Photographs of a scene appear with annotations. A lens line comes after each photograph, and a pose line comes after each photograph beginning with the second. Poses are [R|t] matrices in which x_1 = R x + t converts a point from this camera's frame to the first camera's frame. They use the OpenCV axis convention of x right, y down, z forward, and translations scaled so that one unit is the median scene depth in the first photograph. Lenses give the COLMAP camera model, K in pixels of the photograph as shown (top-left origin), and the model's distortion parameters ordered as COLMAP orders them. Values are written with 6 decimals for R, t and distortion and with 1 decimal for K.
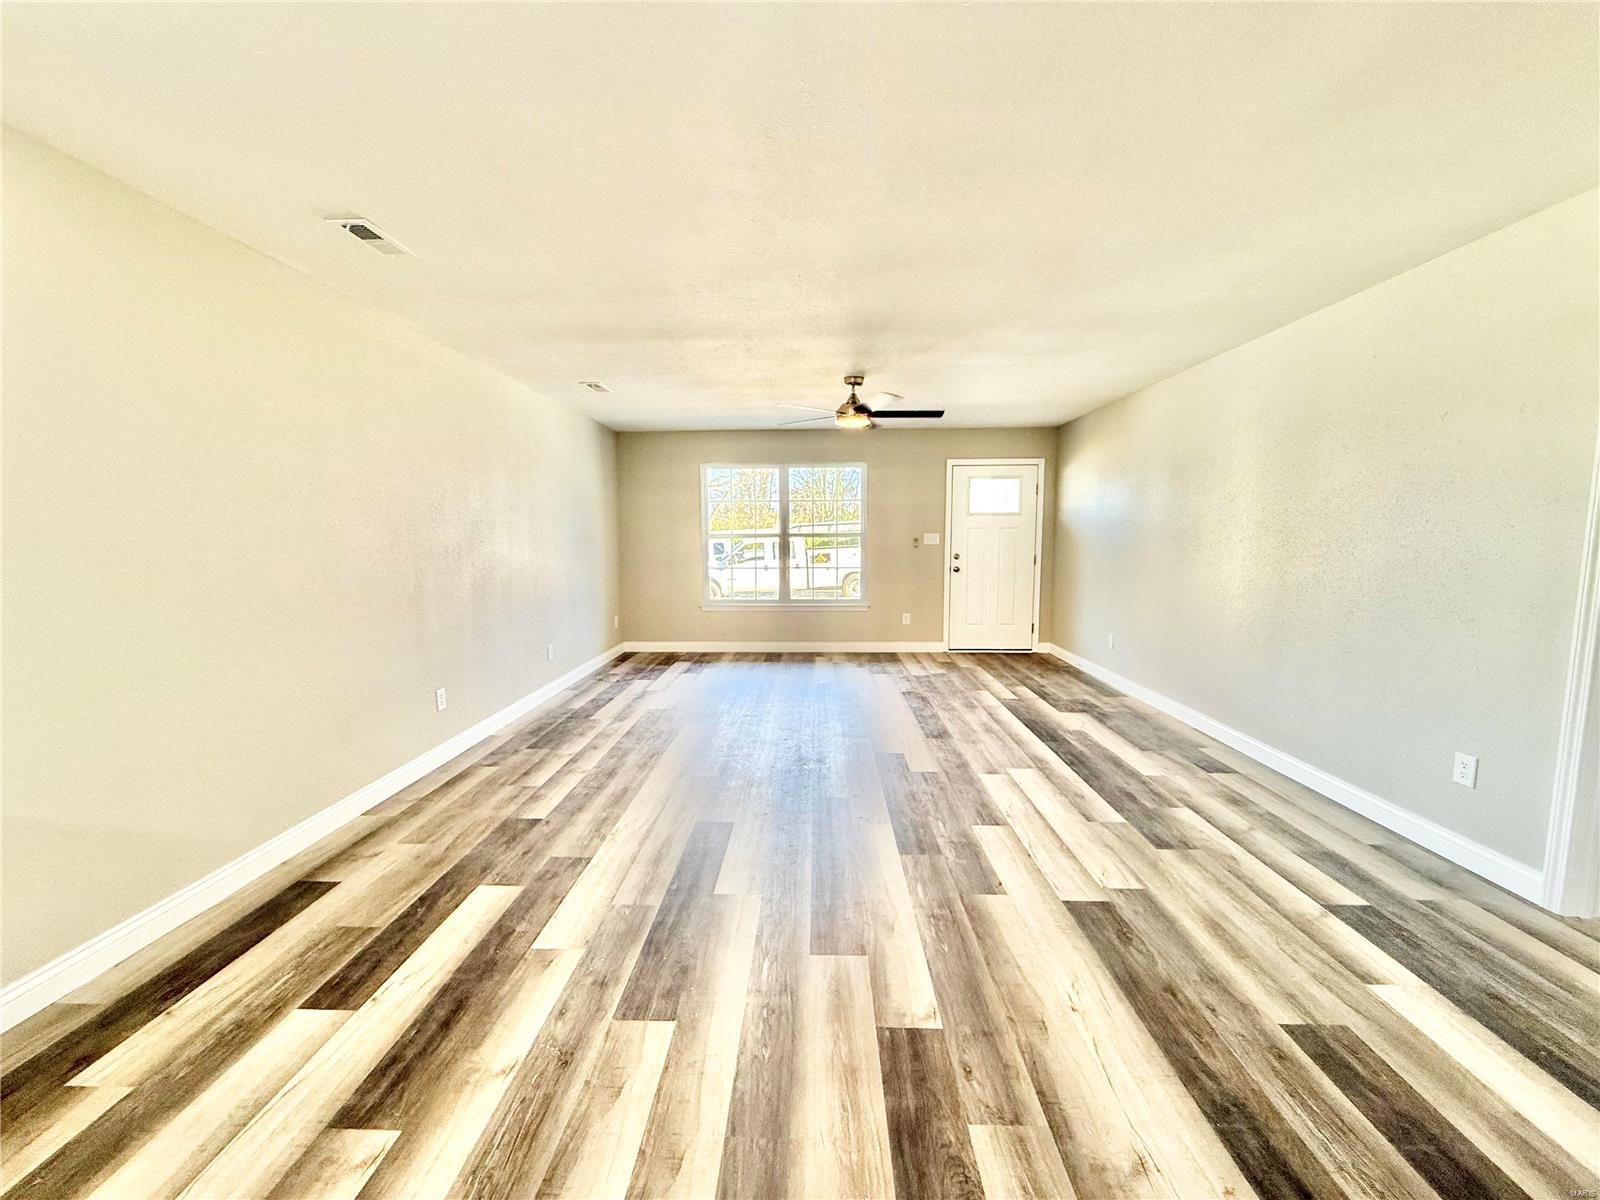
lens RADIAL K [[636.9, 0, 796.5], [0, 636.9, 598.0], [0, 0, 1]] dist [-0.000189, 0.000171]
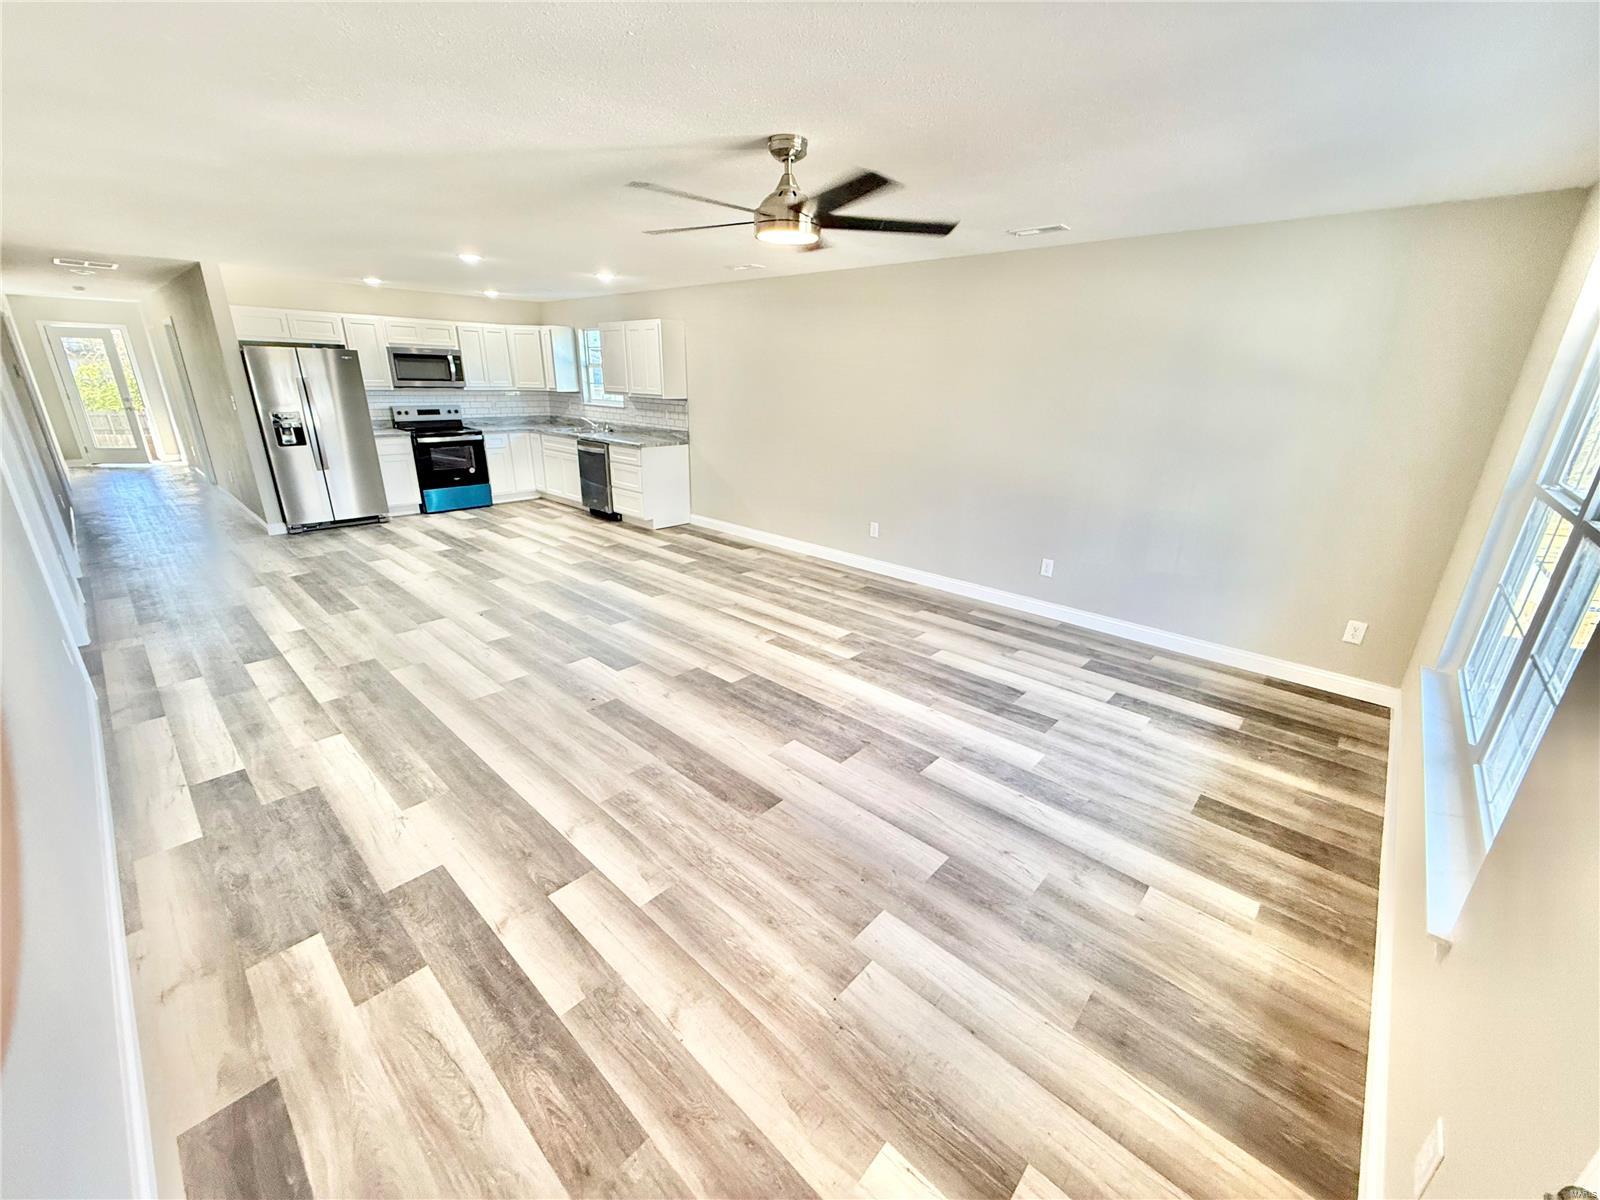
lens RADIAL K [[636.9, 0, 800.5], [0, 636.9, 604.7], [0, 0, 1]] dist [-0.000189, 0.000171]
pose [[-0.649332, 0.249623, -0.718370, 0.845264], [-0.096435, 0.909946, 0.403360, -0.335711], [0.754366, 0.331190, -0.566785, 2.227945]]
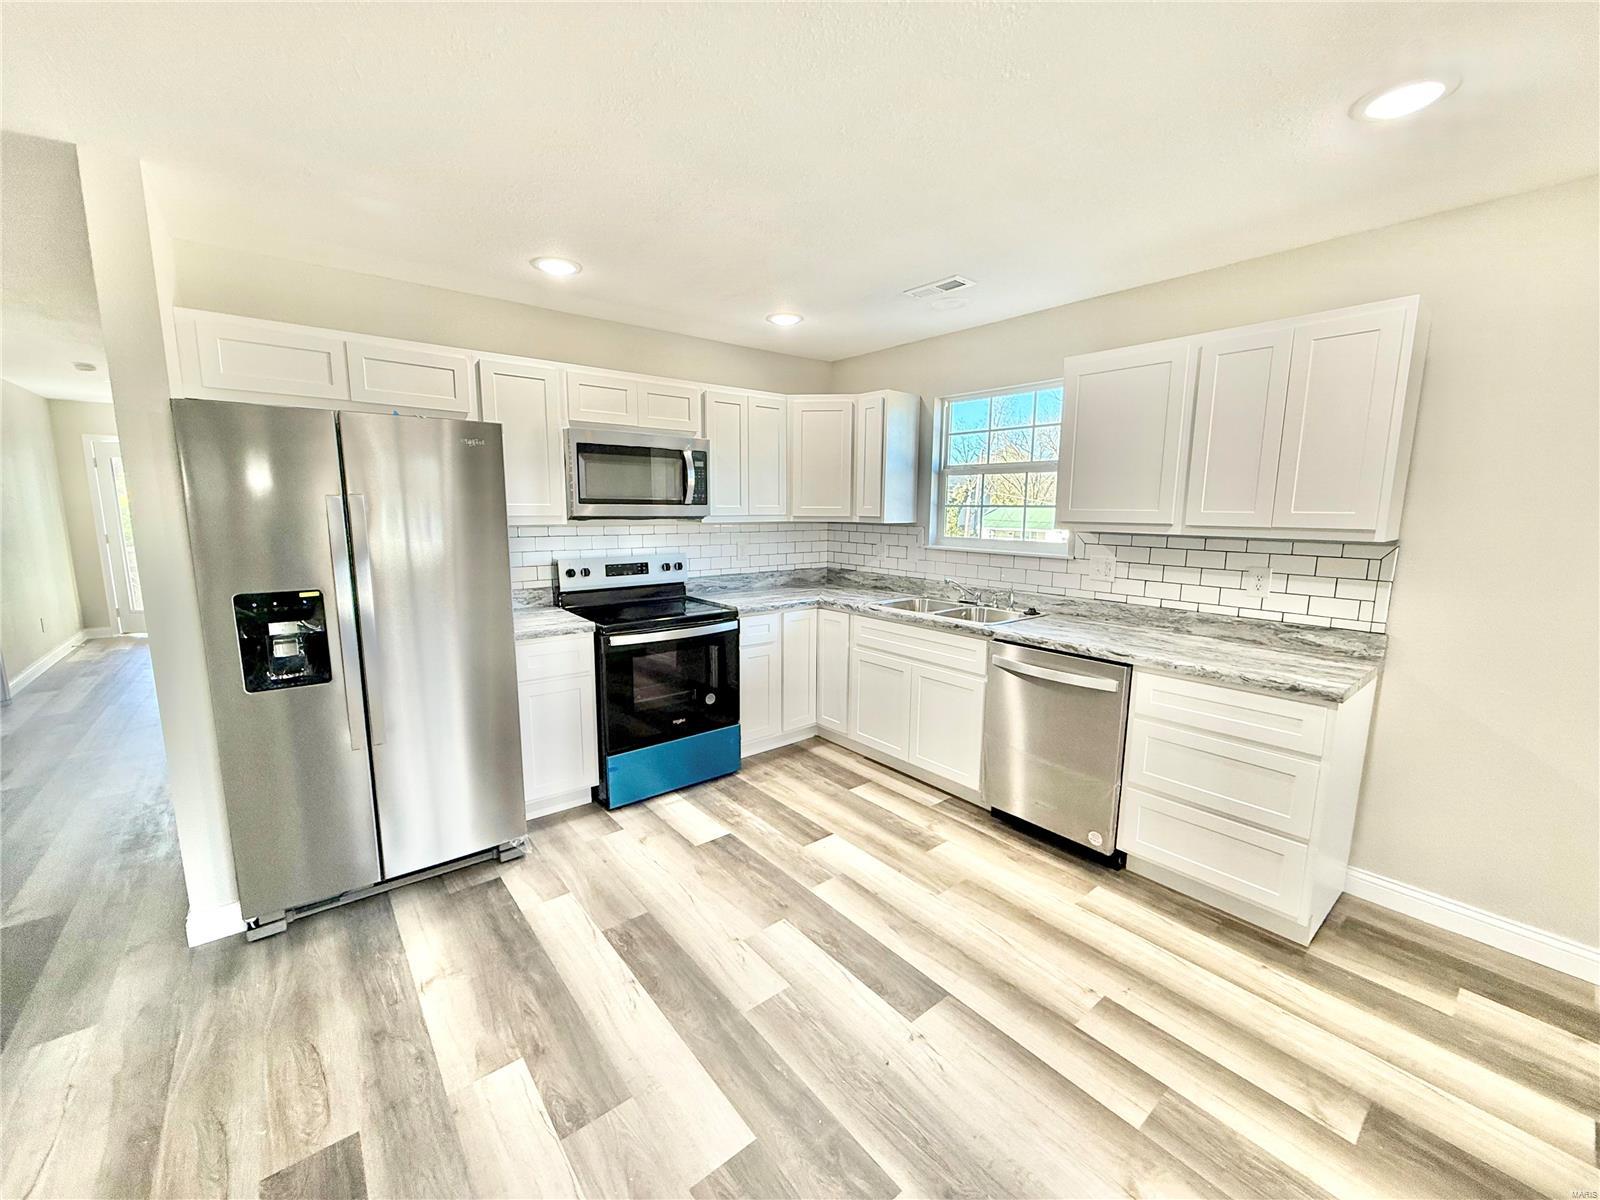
lens RADIAL K [[636.9, 0, 794.7], [0, 636.9, 601.5], [0, 0, 1]] dist [-0.000189, 0.000171]
pose [[-0.756813, 0.097202, -0.646363, 0.317635], [-0.069610, 0.971271, 0.227567, -0.095886], [0.649914, 0.217219, -0.728305, 0.464603]]
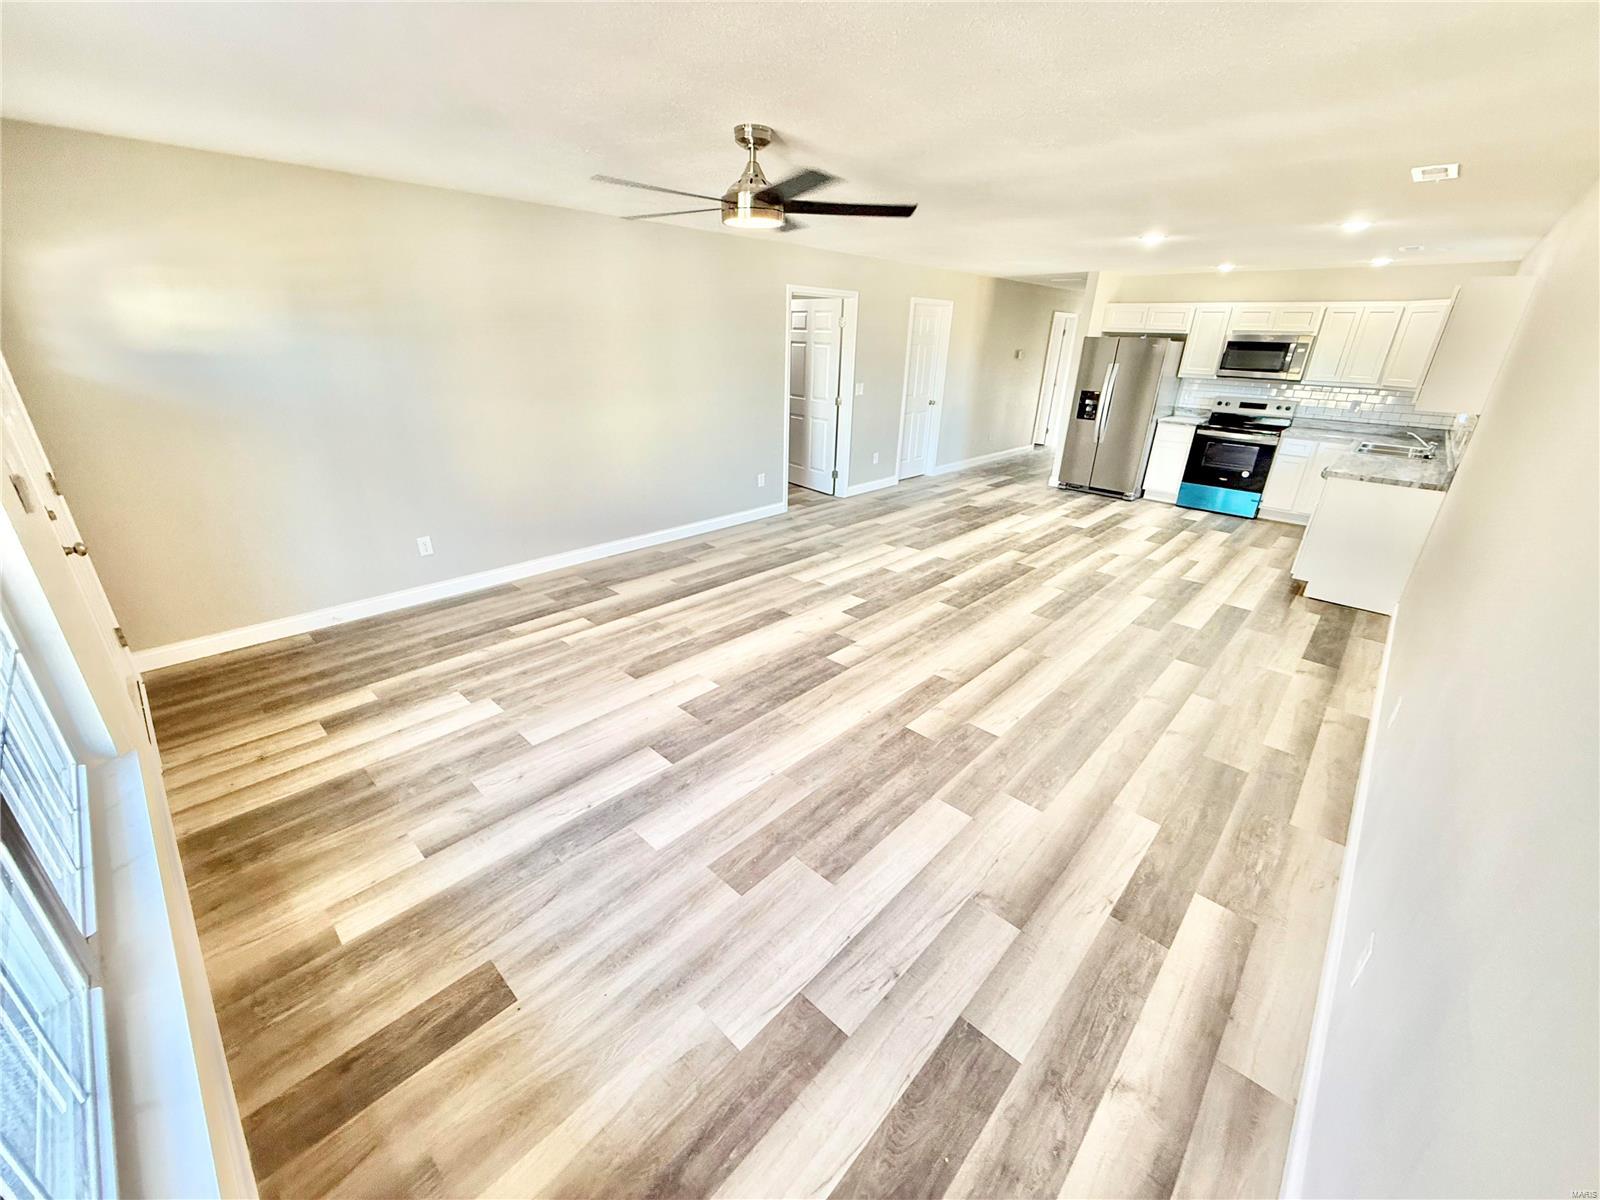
lens RADIAL K [[636.9, 0, 788.7], [0, 636.9, 605.7], [0, 0, 1]] dist [-0.000189, 0.000171]
pose [[-0.746099, -0.275237, 0.606284, -0.568654], [0.046699, 0.886689, 0.460001, -0.368537], [-0.664195, 0.371519, -0.648705, 2.314919]]
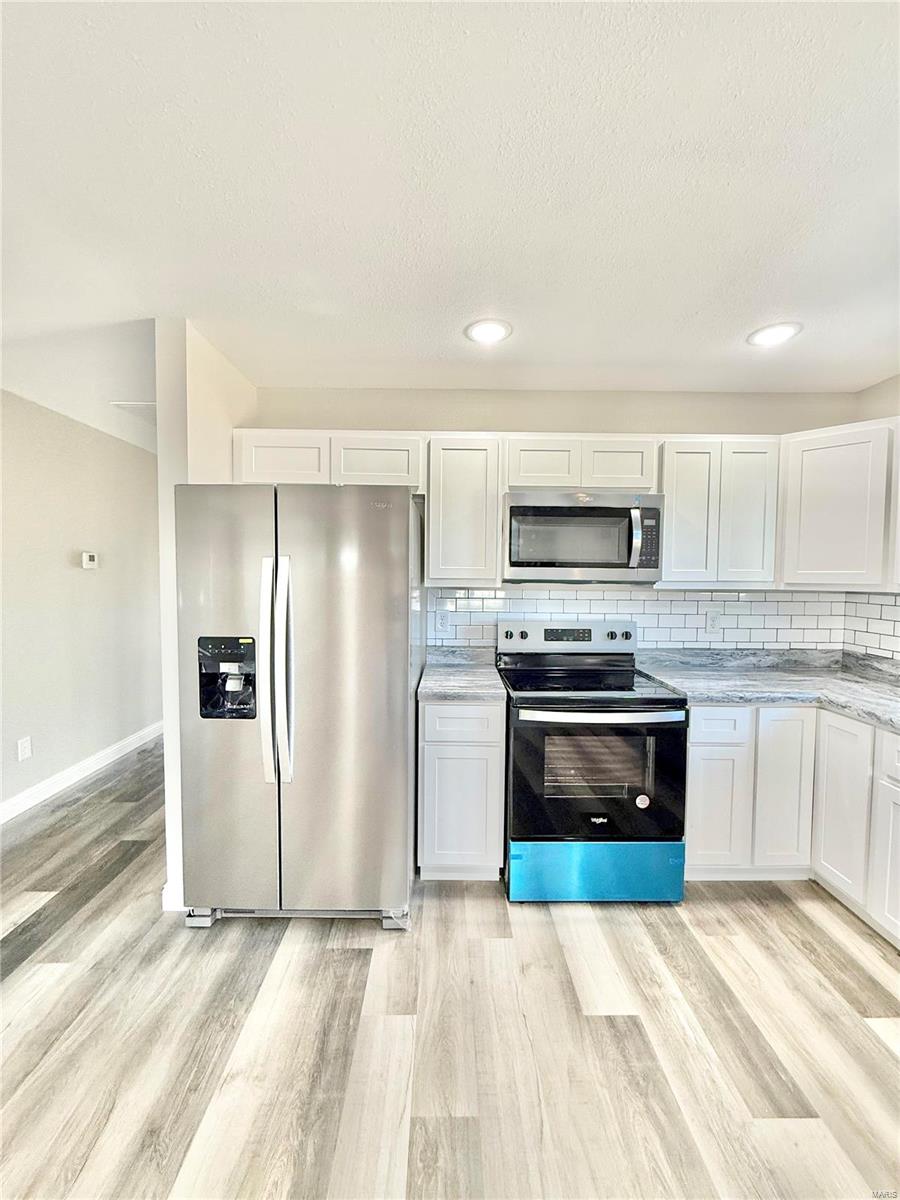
lens RADIAL K [[477.7, 0, 449.3], [0, 477.7, 593.8], [0, 0, 1]] dist [-0.000189, 0.000171]
pose [[-0.998951, -0.003135, -0.045682, 0.033281], [-0.009749, 0.989341, 0.145292, -0.058441], [0.044740, 0.145585, -0.988334, 0.214245]]
